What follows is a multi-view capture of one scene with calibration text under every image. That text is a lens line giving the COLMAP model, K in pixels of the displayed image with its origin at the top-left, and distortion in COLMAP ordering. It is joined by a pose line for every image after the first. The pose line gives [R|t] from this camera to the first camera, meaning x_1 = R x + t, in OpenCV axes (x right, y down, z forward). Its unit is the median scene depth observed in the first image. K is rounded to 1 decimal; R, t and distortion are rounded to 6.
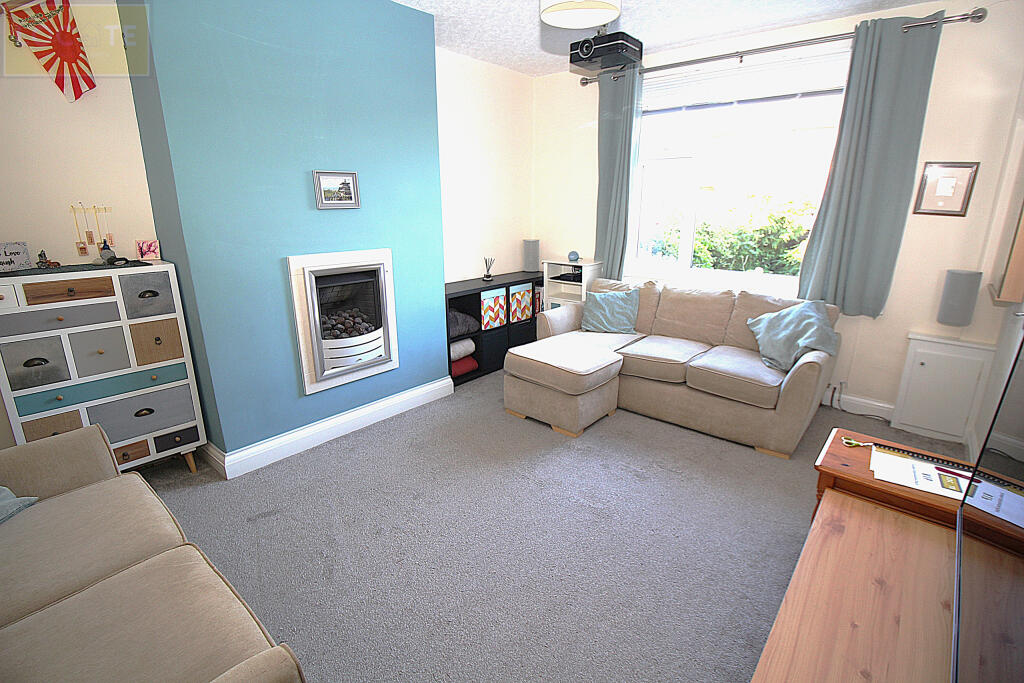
lens RADIAL K [[484.9, 0, 522.0], [0, 484.9, 339.2], [0, 0, 1]] dist [-0.004244, -0.000881]
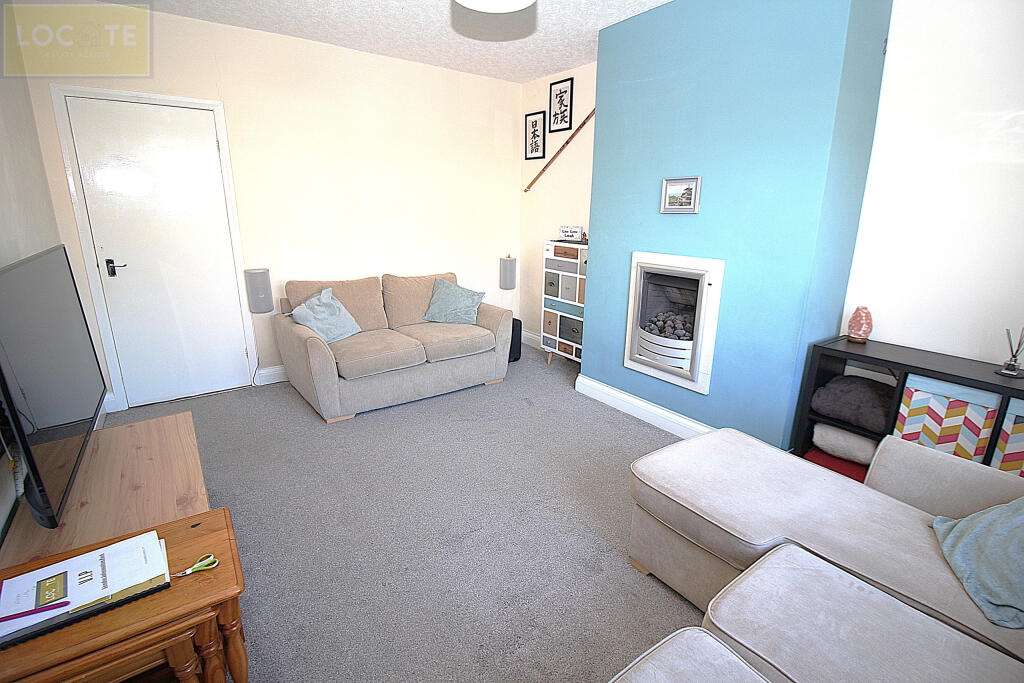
lens RADIAL K [[484.9, 0, 522.0], [0, 484.9, 339.2], [0, 0, 1]] dist [-0.004244, -0.000881]
pose [[-0.246379, 0.244999, -0.937696, 0.743808], [-0.281758, 0.907625, 0.311174, -0.252507], [0.927313, 0.340869, -0.154589, 0.936671]]
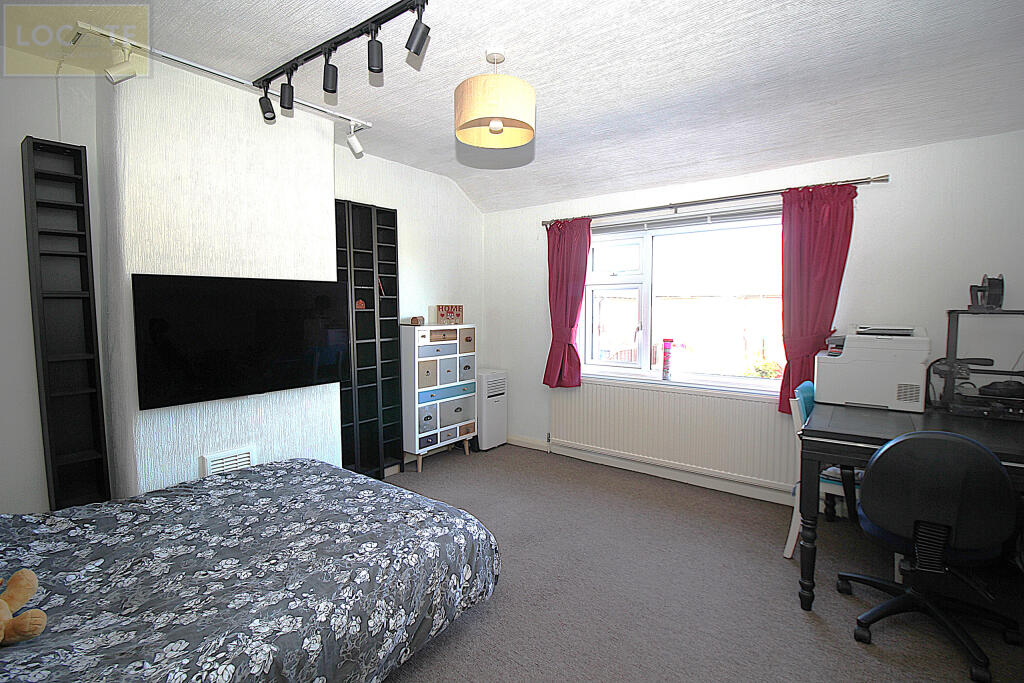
lens RADIAL K [[484.9, 0, 522.0], [0, 484.9, 339.2], [0, 0, 1]] dist [-0.004244, -0.000881]
pose [[0.998657, -0.007383, 0.051284, -0.548066], [0.017403, 0.980087, -0.197804, 0.212286], [-0.048803, 0.198431, 0.978899, -0.611436]]
